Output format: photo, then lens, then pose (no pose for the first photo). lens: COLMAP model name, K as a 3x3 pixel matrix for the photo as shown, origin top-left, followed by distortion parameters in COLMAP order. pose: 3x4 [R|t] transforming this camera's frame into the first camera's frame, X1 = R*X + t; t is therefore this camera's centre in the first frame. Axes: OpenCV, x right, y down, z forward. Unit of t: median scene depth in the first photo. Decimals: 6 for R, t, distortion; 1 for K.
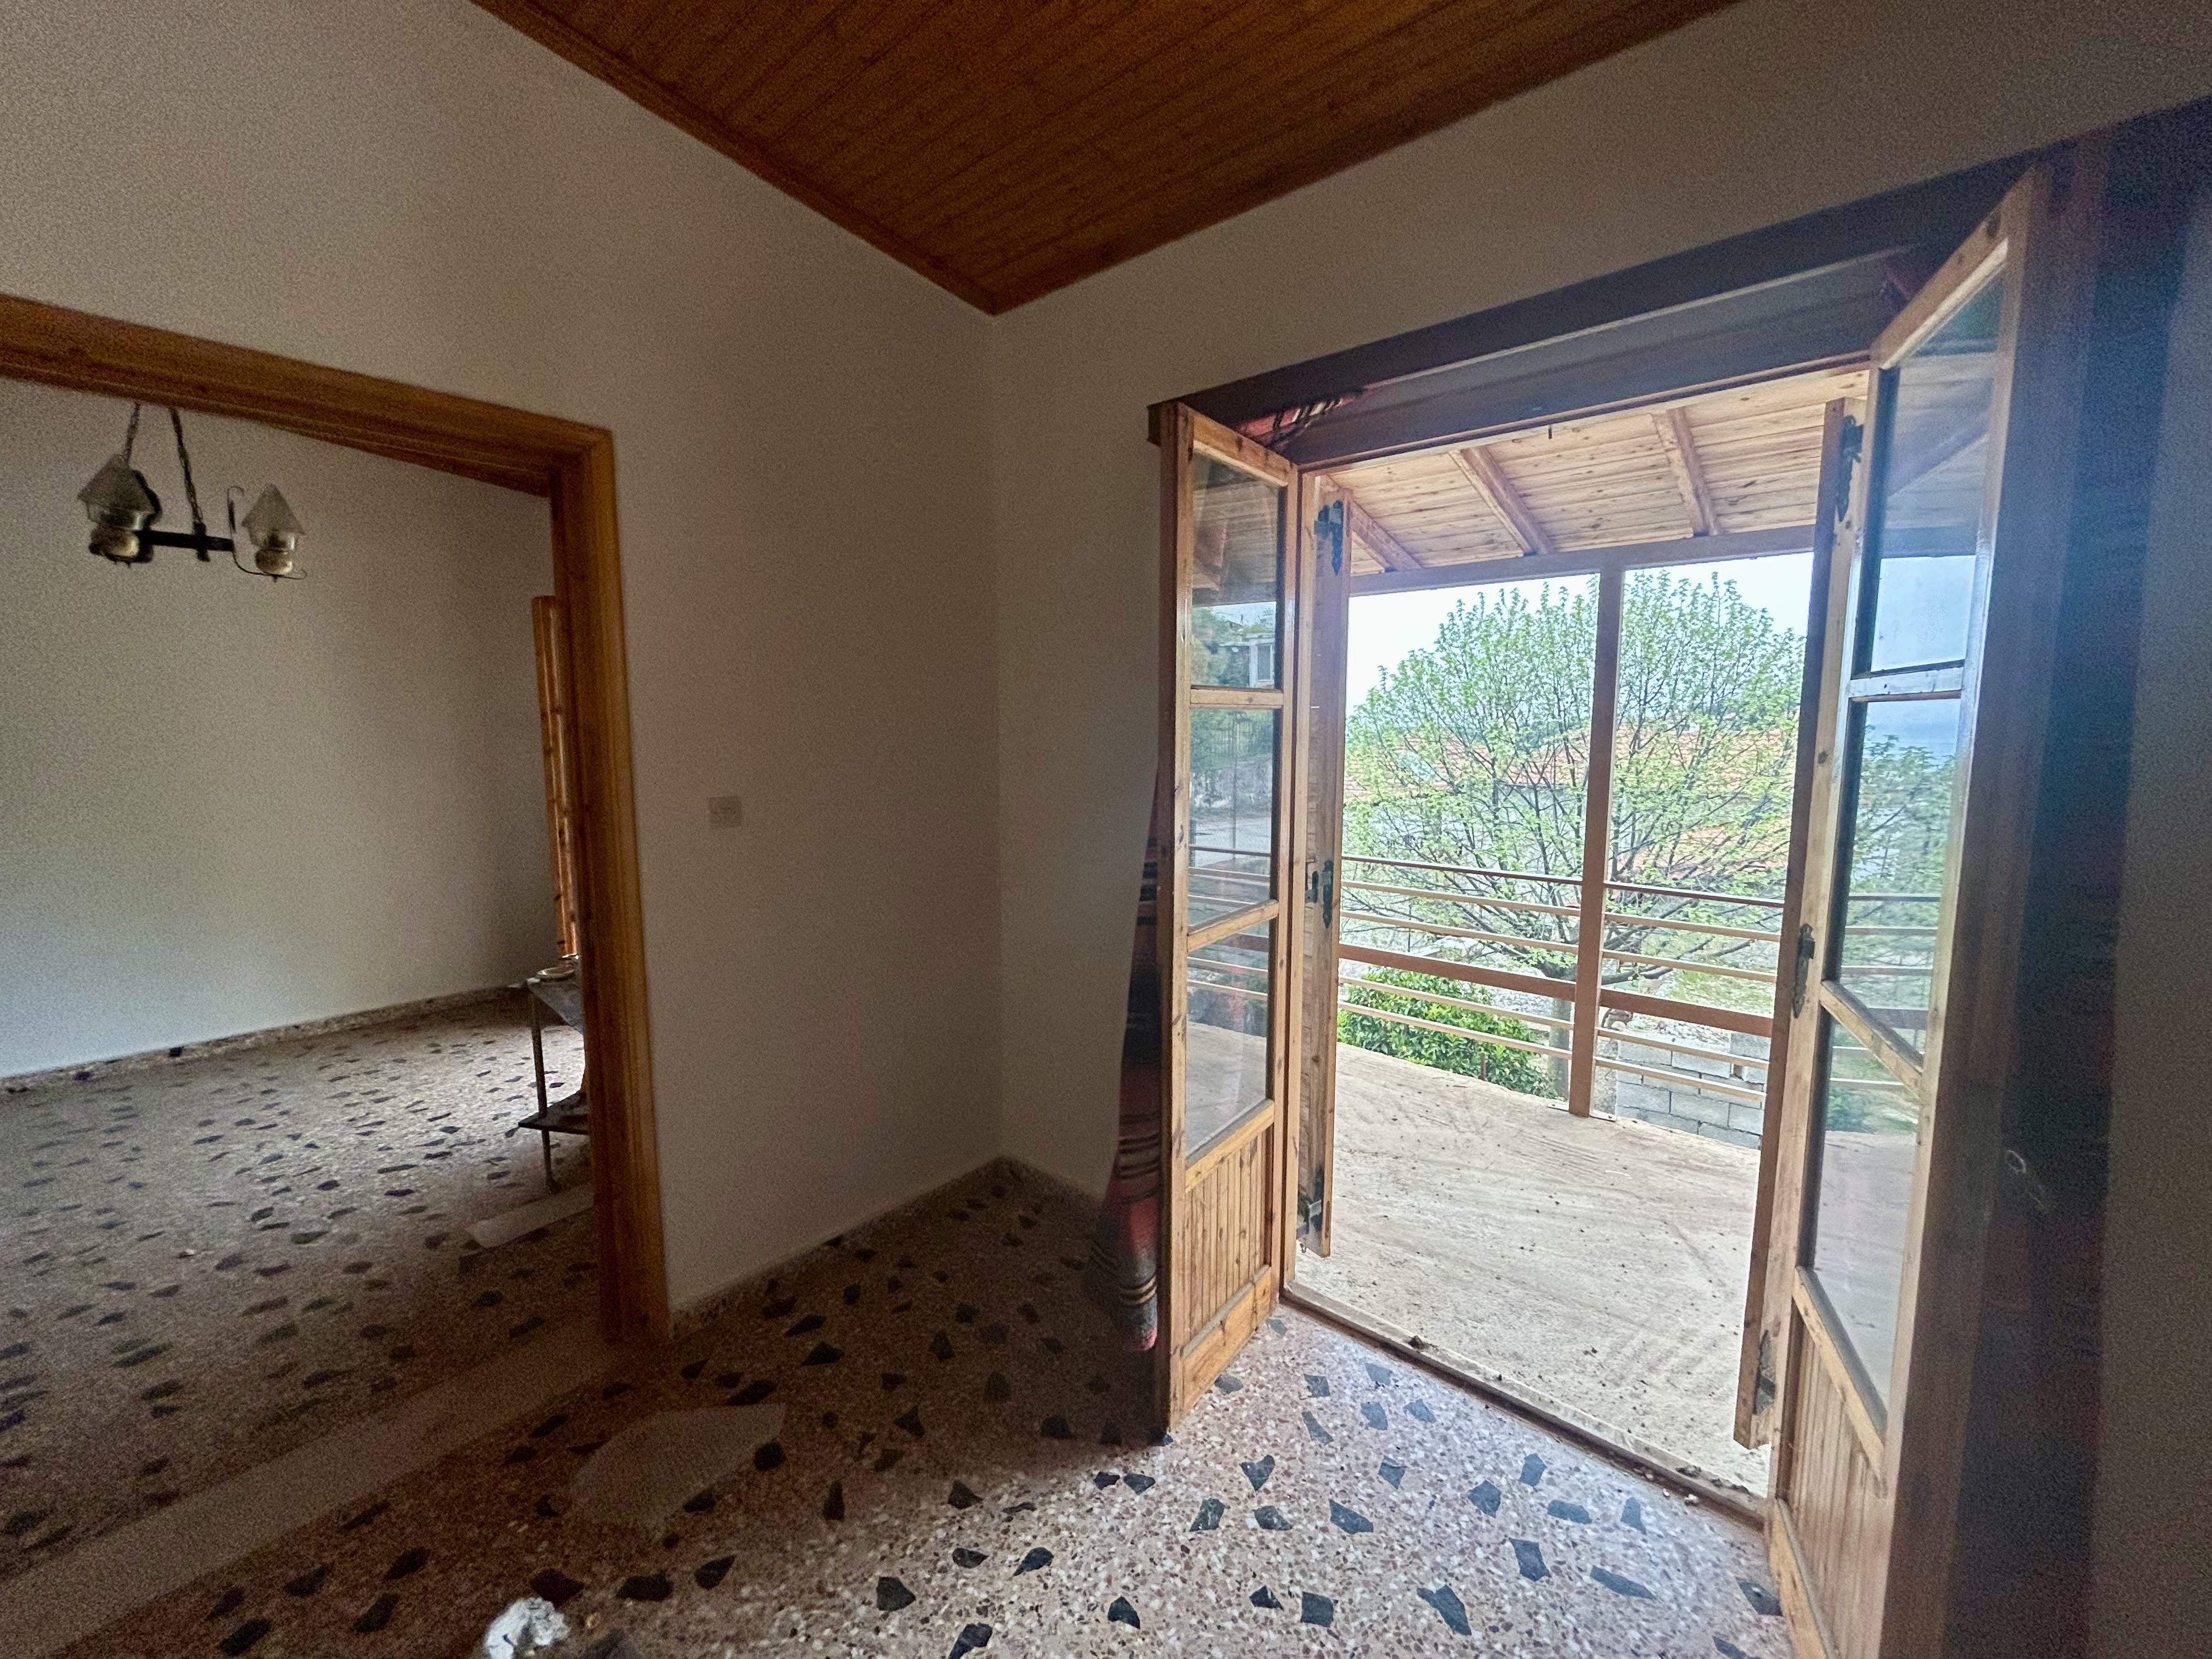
lens RADIAL K [[896.7, 0, 1106.0], [0, 896.7, 829.5], [0, 0, 1]] dist [-0.001058, 0.000133]
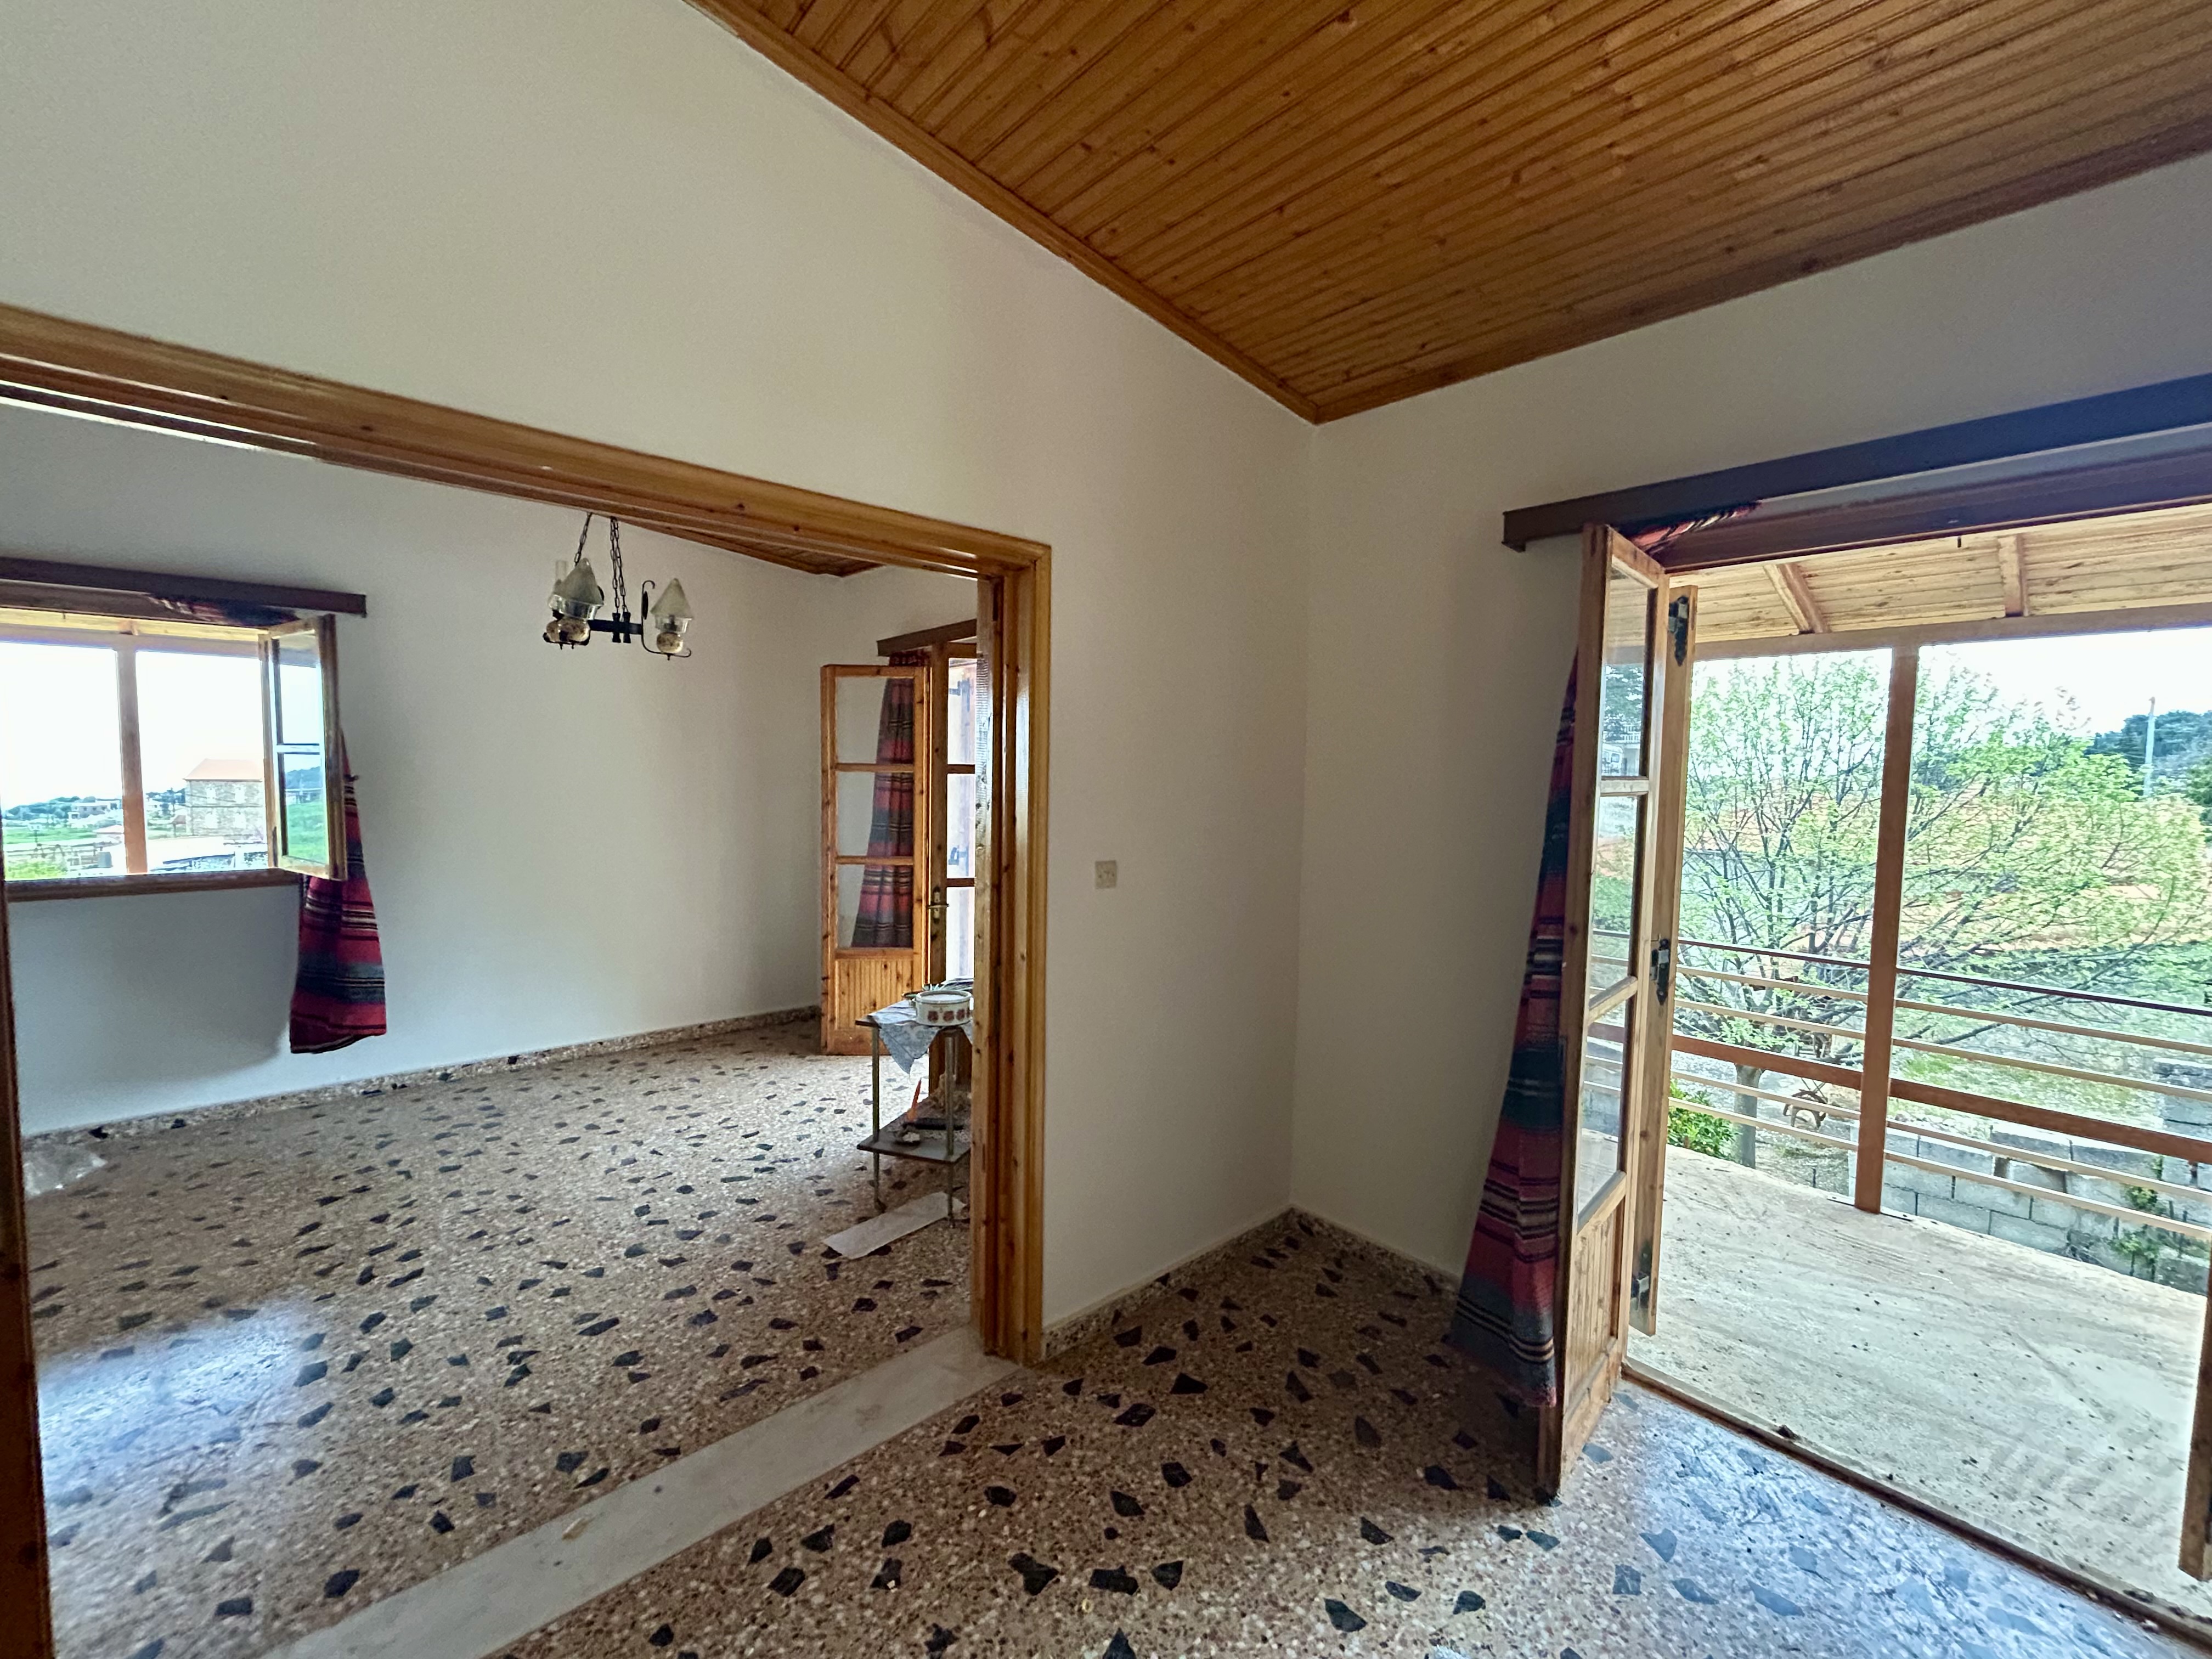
lens RADIAL K [[896.7, 0, 1106.0], [0, 896.7, 829.5], [0, 0, 1]] dist [-0.001058, 0.000133]
pose [[0.992556, 0.026360, -0.118905, -0.251715], [-0.032863, 0.998050, -0.053069, -0.013941], [0.117275, 0.056582, 0.991486, -0.093471]]
